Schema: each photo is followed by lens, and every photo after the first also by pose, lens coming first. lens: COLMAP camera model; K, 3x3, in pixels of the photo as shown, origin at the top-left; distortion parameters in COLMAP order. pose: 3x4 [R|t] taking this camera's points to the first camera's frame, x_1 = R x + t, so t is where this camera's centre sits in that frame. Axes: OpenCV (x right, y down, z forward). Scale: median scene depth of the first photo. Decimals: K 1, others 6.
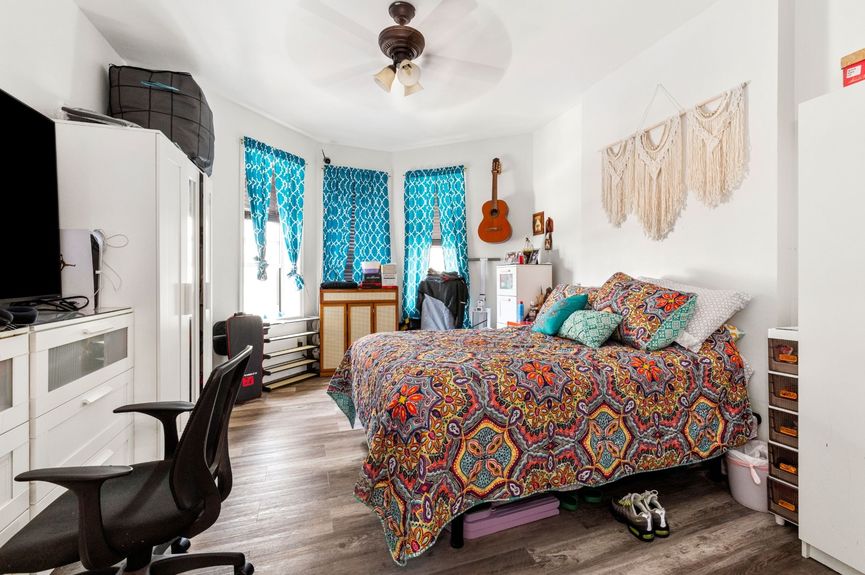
lens RADIAL K [[372.4, 0, 435.3], [0, 372.4, 281.0], [0, 0, 1]] dist [0.001570, 0.000102]
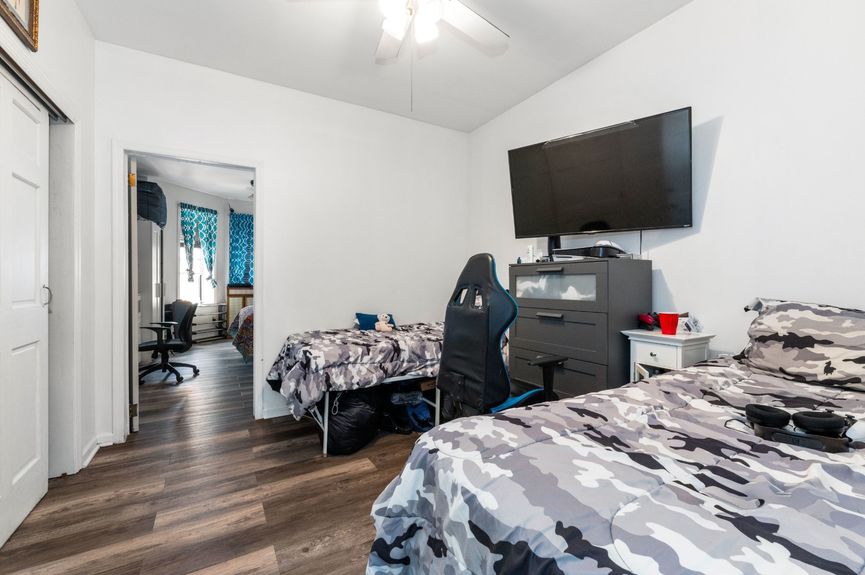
lens RADIAL K [[372.4, 0, 432.2], [0, 372.4, 289.7], [0, 0, 1]] dist [0.001570, 0.000102]
pose [[0.983386, 0.002954, 0.181504, 0.324231], [-0.005932, 0.999857, 0.015865, -0.000890], [-0.181431, -0.016678, 0.983262, -0.901776]]
